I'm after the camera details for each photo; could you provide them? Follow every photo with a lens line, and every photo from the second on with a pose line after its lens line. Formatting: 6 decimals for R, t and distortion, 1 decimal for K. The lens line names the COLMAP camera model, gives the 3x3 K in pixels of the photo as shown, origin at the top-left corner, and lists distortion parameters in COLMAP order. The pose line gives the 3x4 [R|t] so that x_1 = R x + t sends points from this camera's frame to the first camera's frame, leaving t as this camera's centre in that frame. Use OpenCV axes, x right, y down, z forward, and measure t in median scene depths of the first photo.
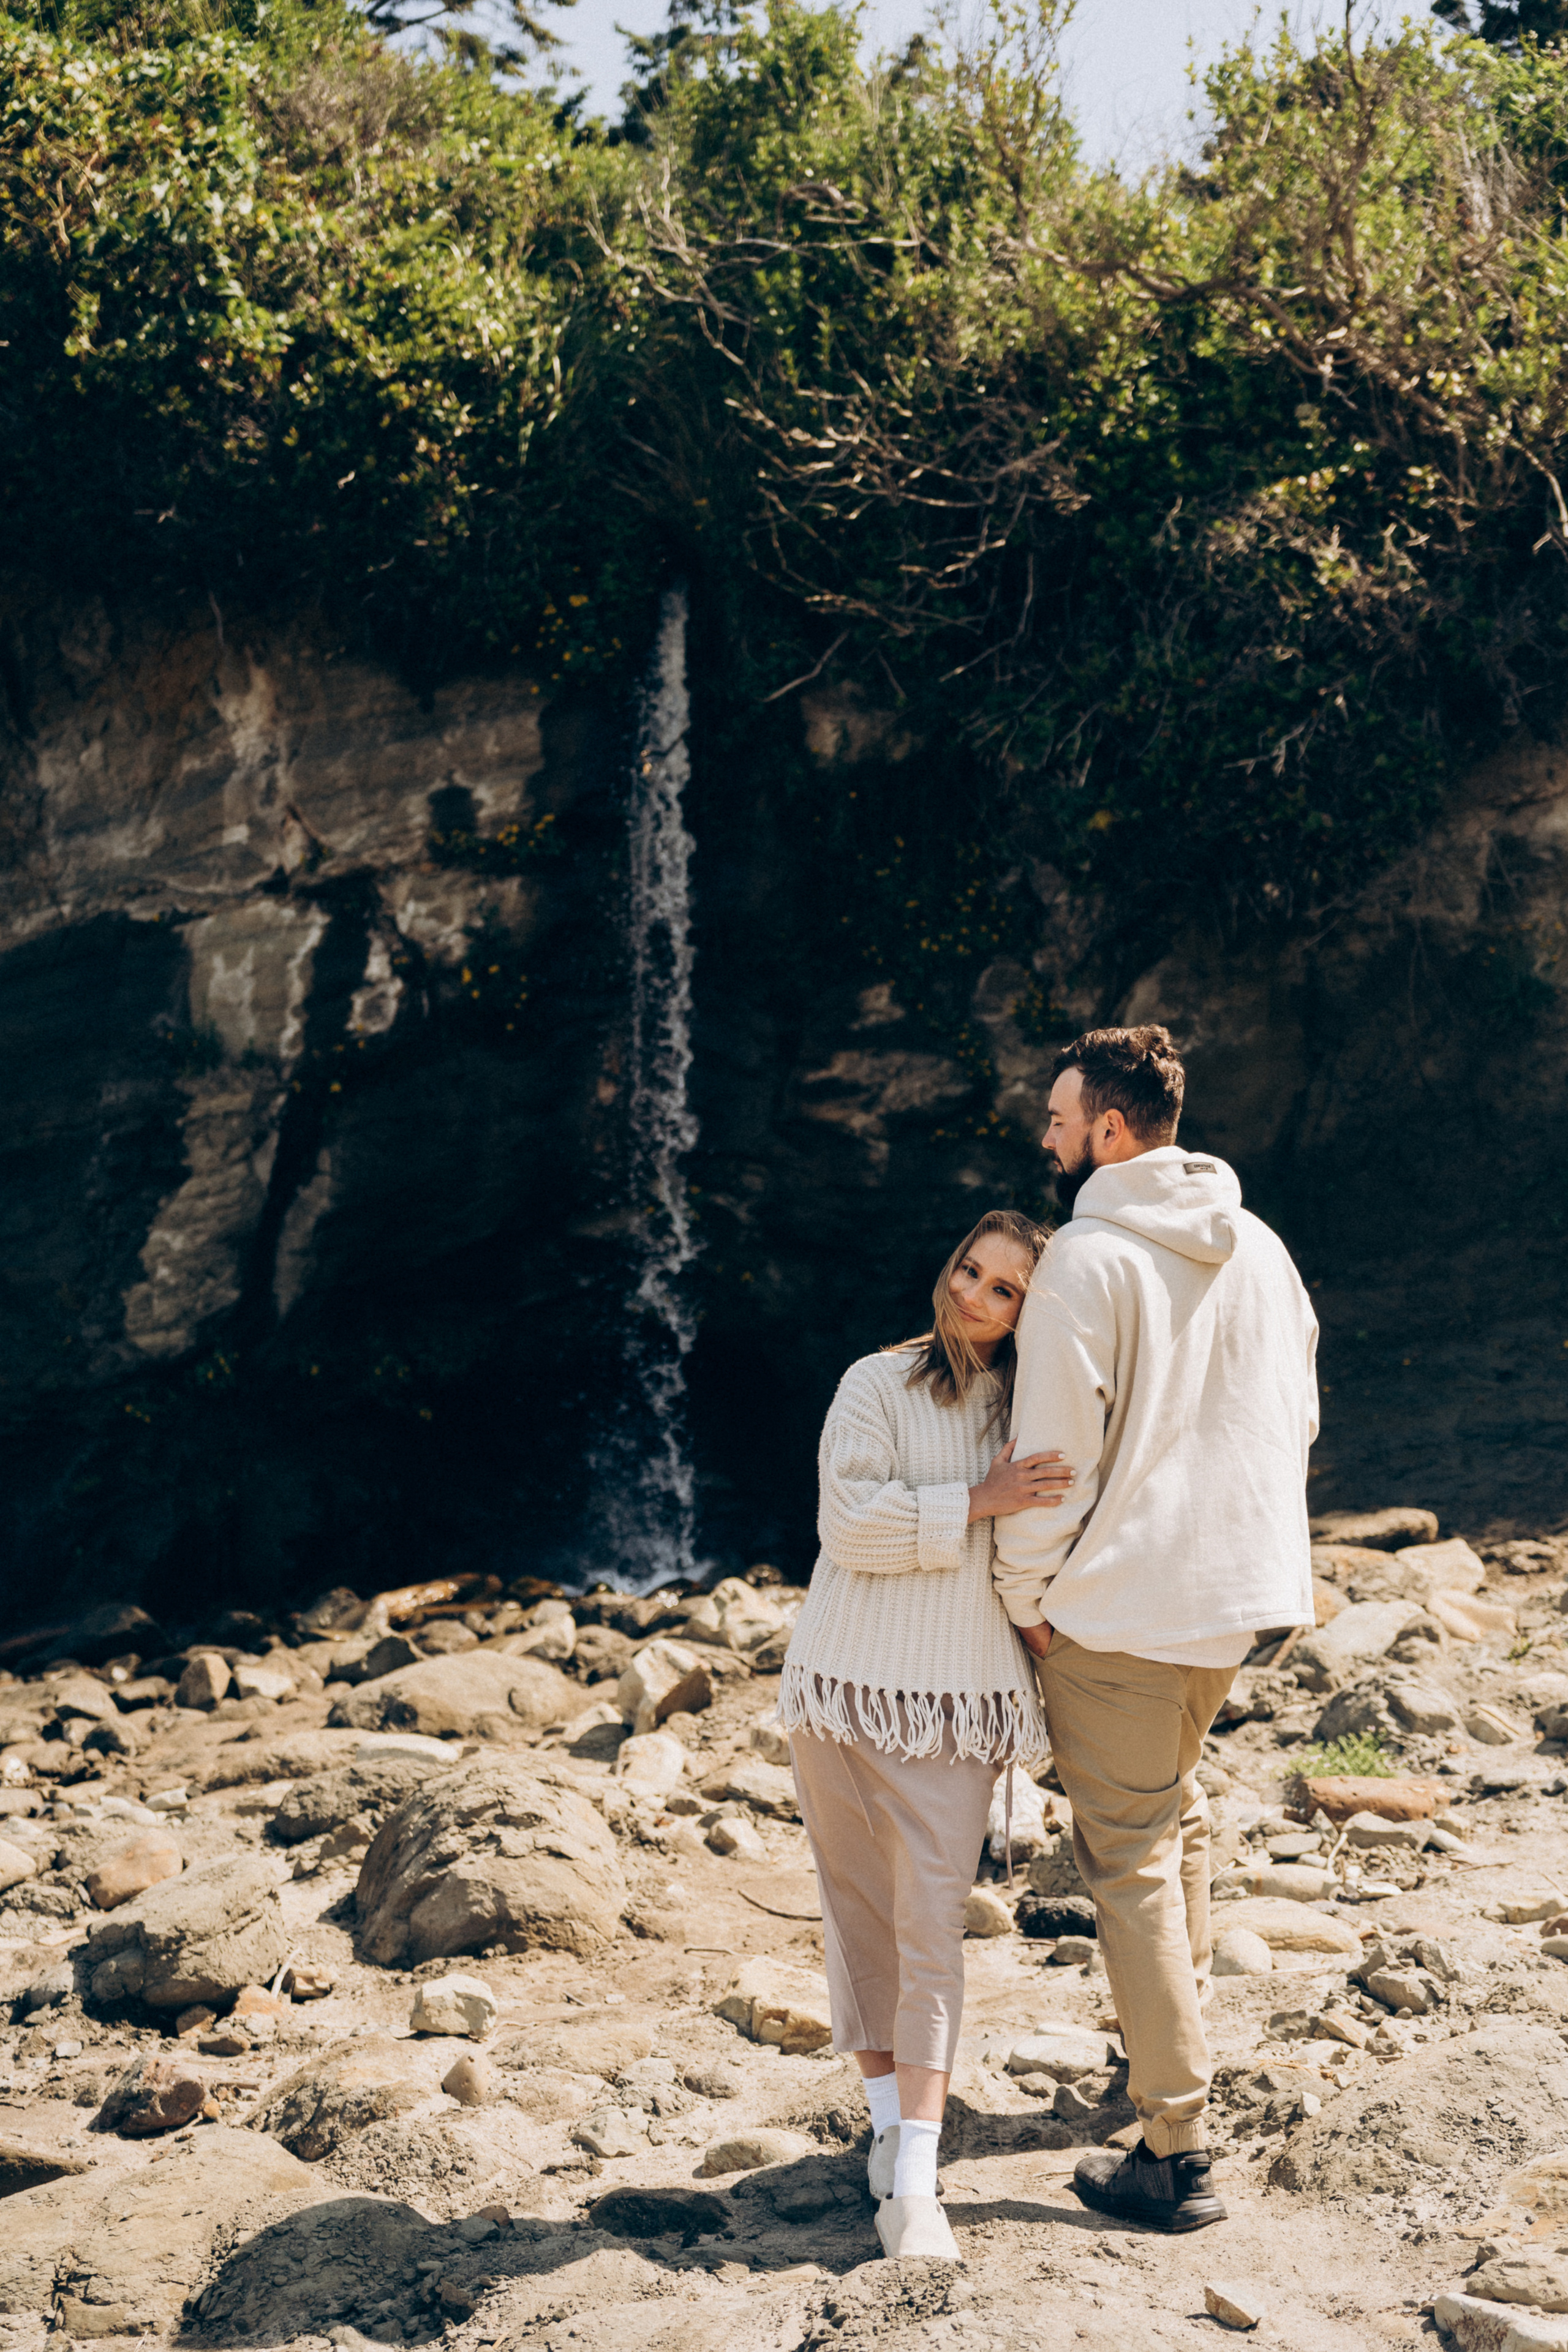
lens RADIAL K [[2843.9, 0, 784.0], [0, 2843.9, 1176.0], [0, 0, 1]] dist [-0.009571, -0.014503]
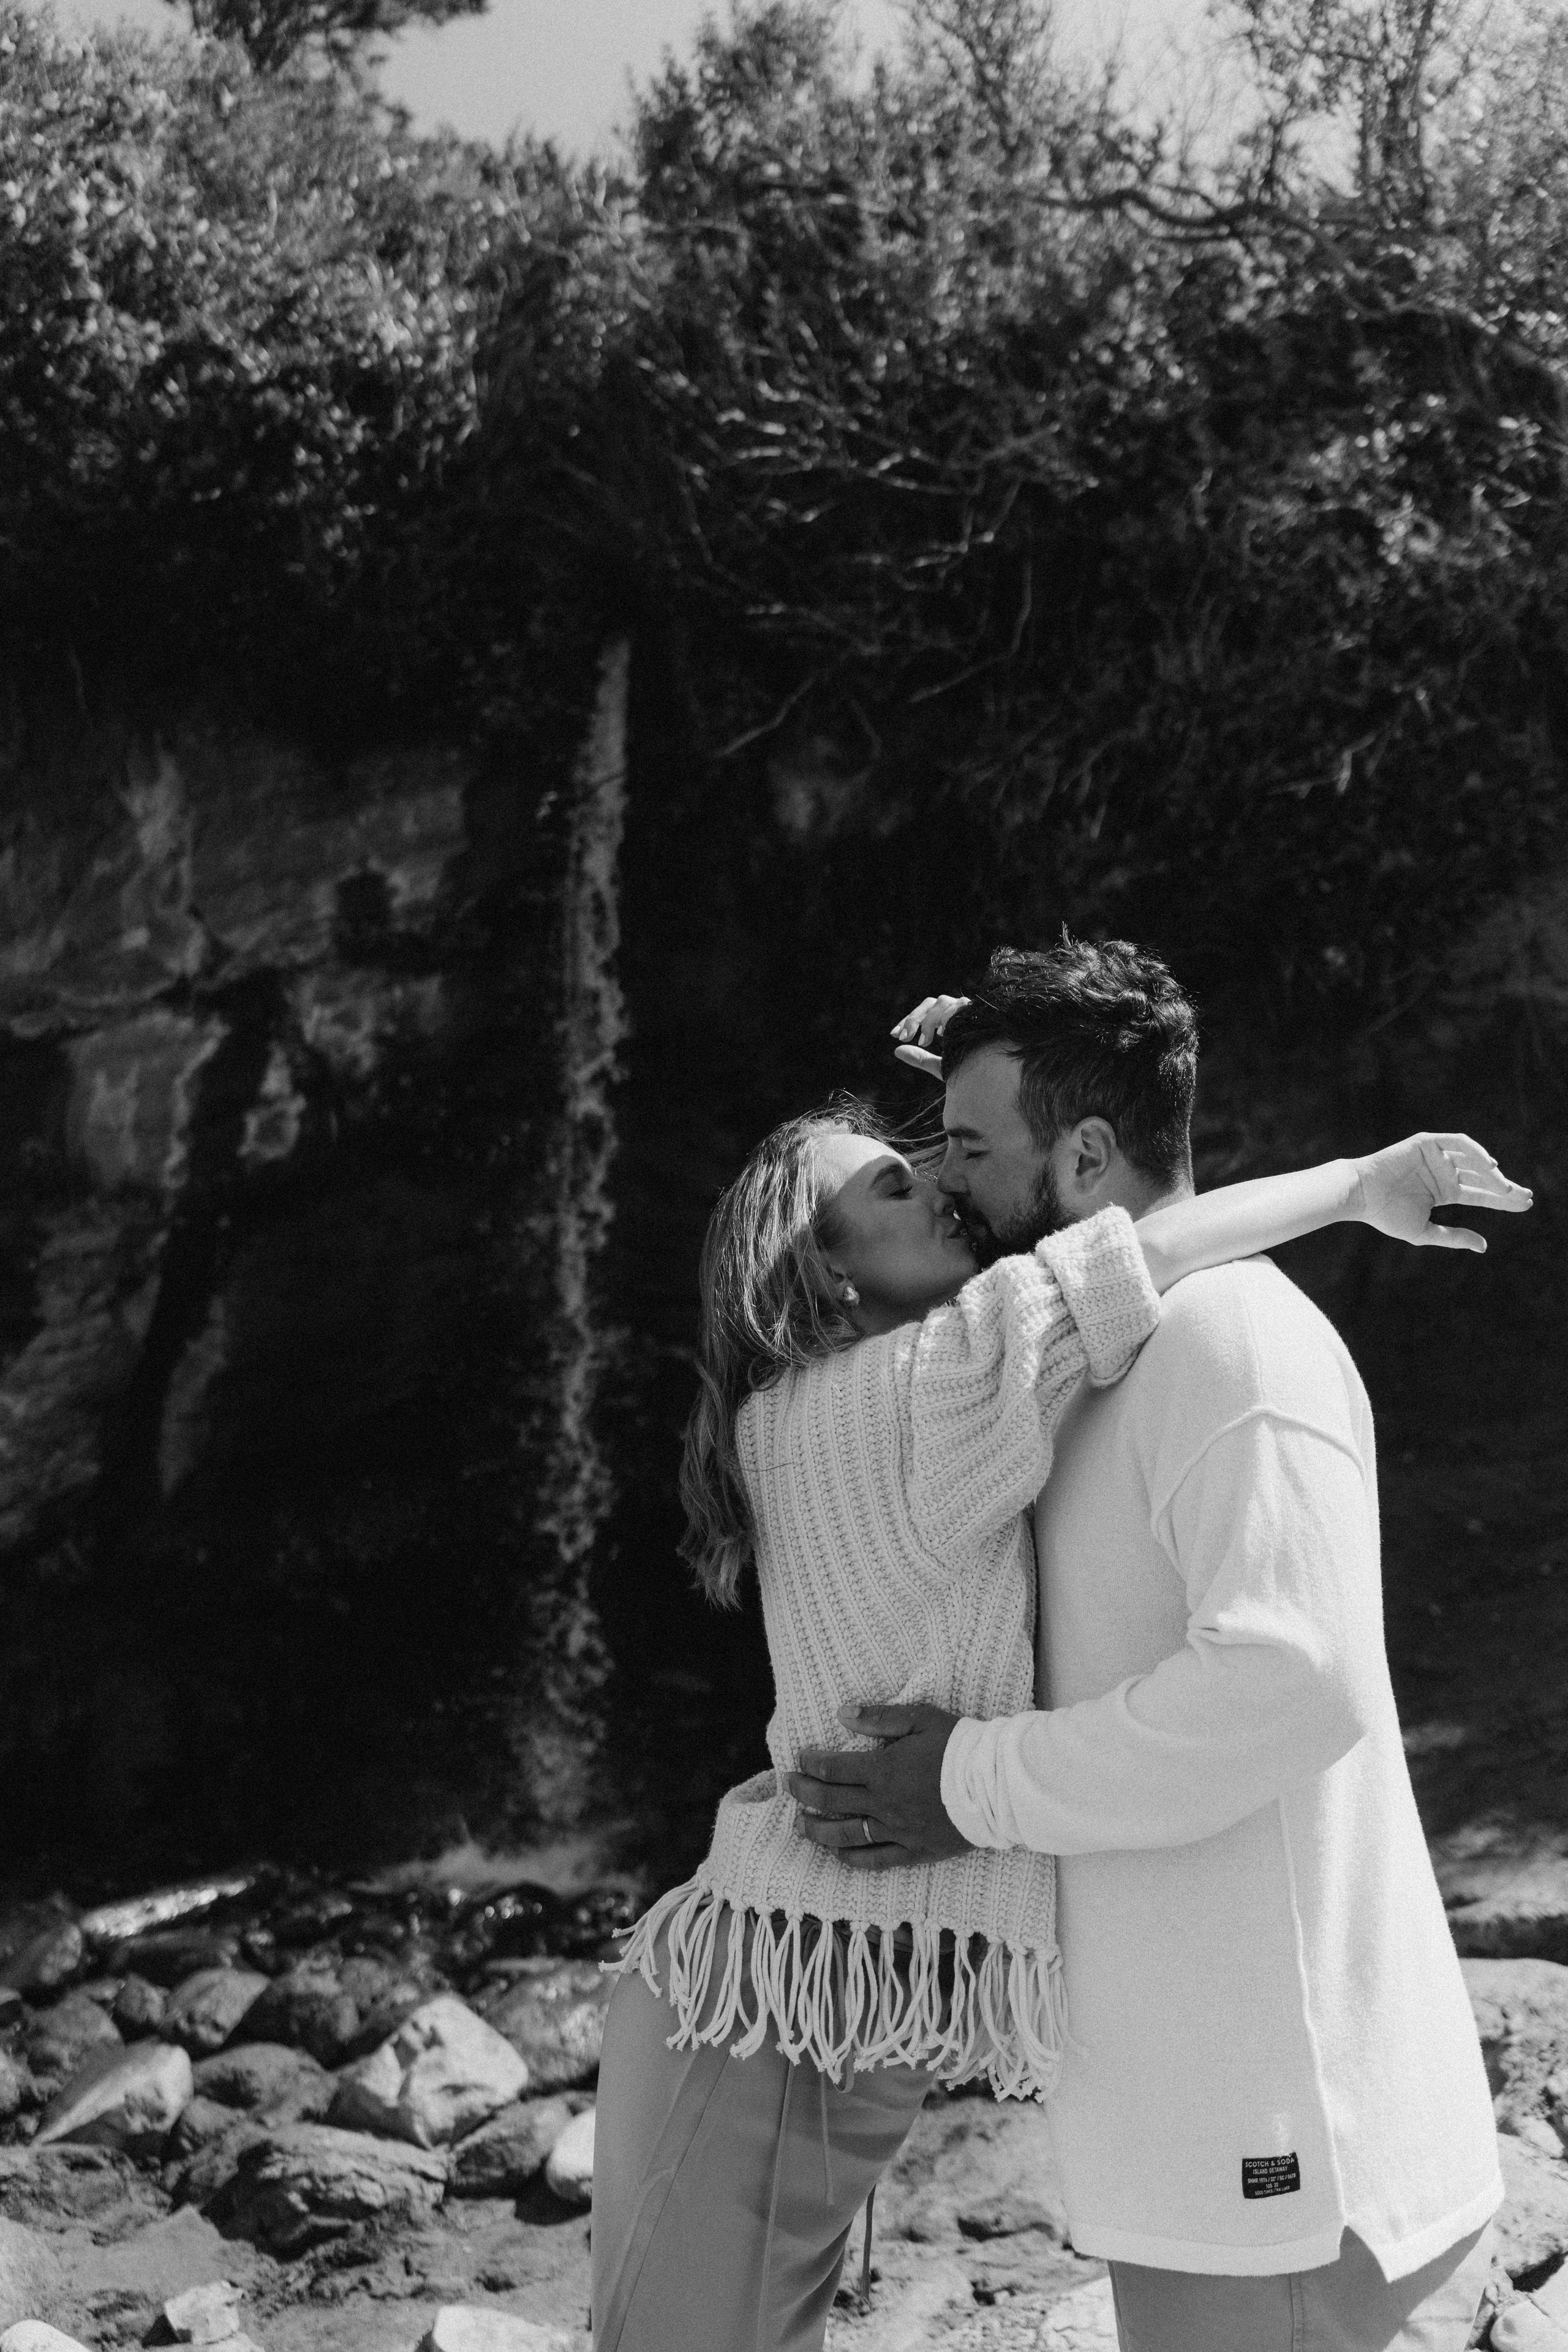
lens RADIAL K [[2230.2, 0, 784.0], [0, 2230.2, 1176.0], [0, 0, 1]] dist [0.009813, -0.018005]
pose [[0.997736, -0.011599, -0.066241, 0.055618], [0.006736, 0.997297, -0.073169, 0.005010], [0.066910, 0.072558, 0.995117, 0.355401]]
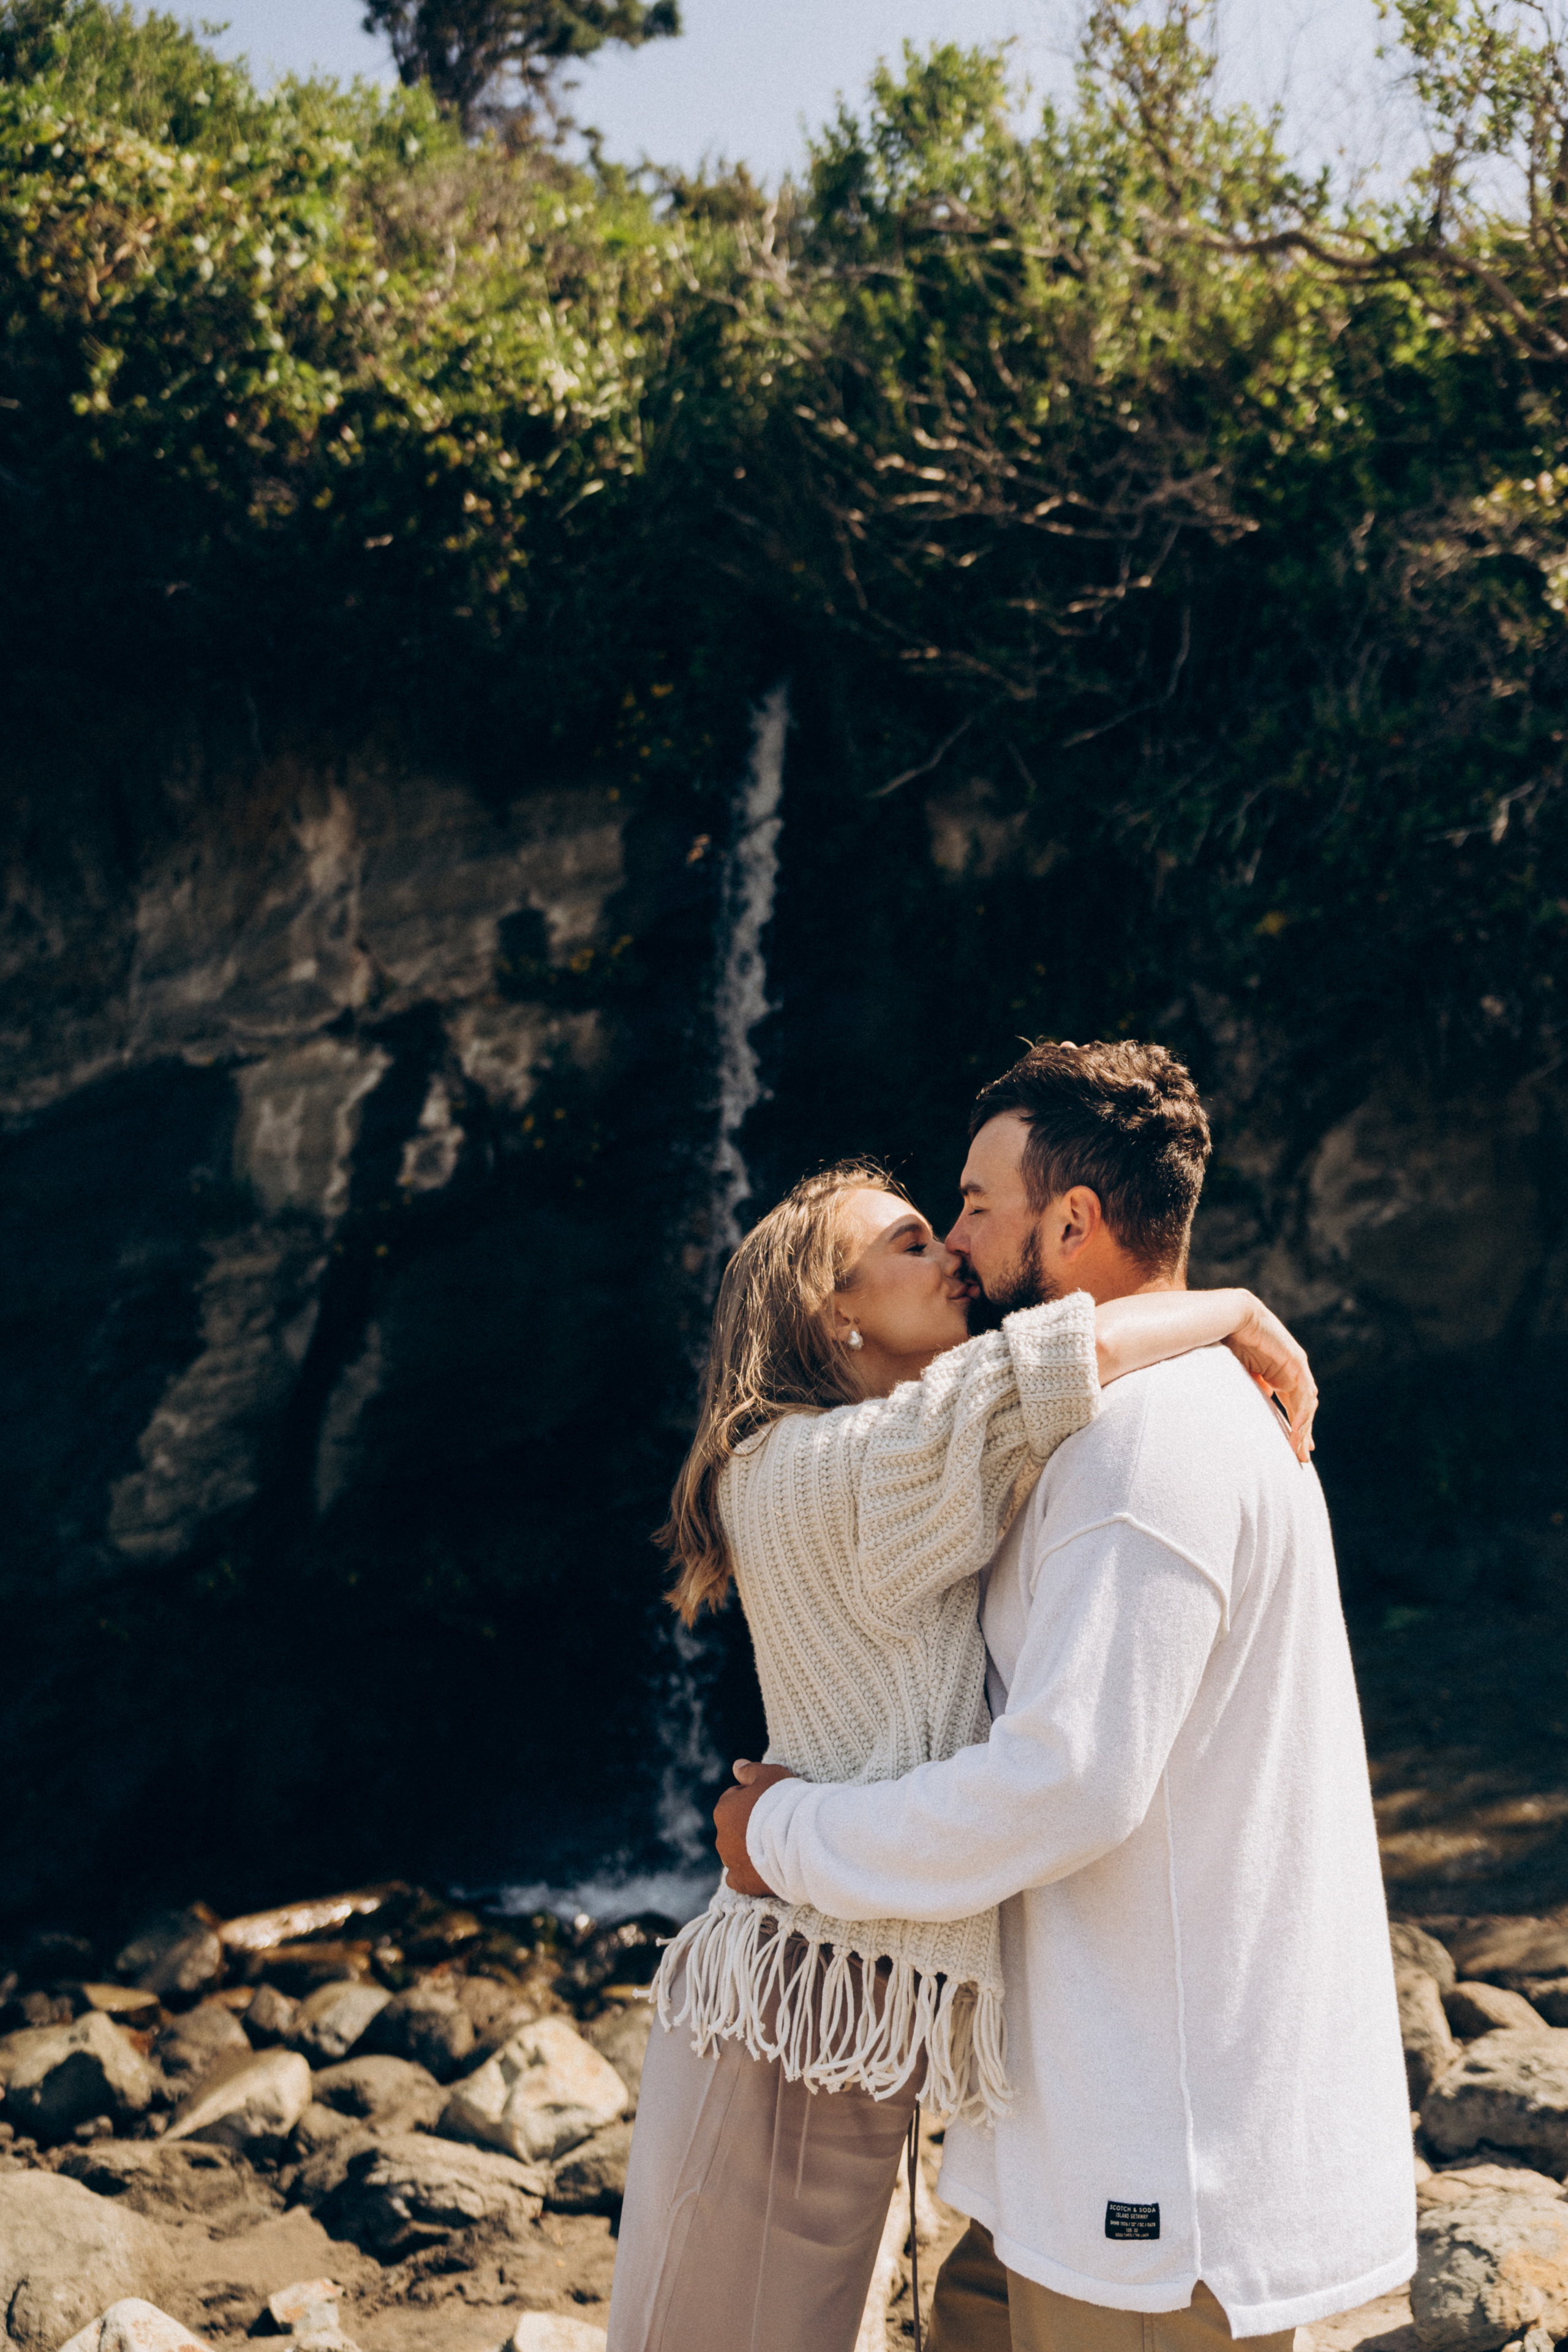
lens RADIAL K [[2267.4, 0, 784.0], [0, 2267.4, 1176.0], [0, 0, 1]] dist [0.017307, -0.022421]
pose [[0.989371, 0.005987, -0.145290, 0.066319], [-0.018372, 0.996293, -0.084046, 0.002194], [0.144248, 0.085822, 0.985813, 0.342447]]
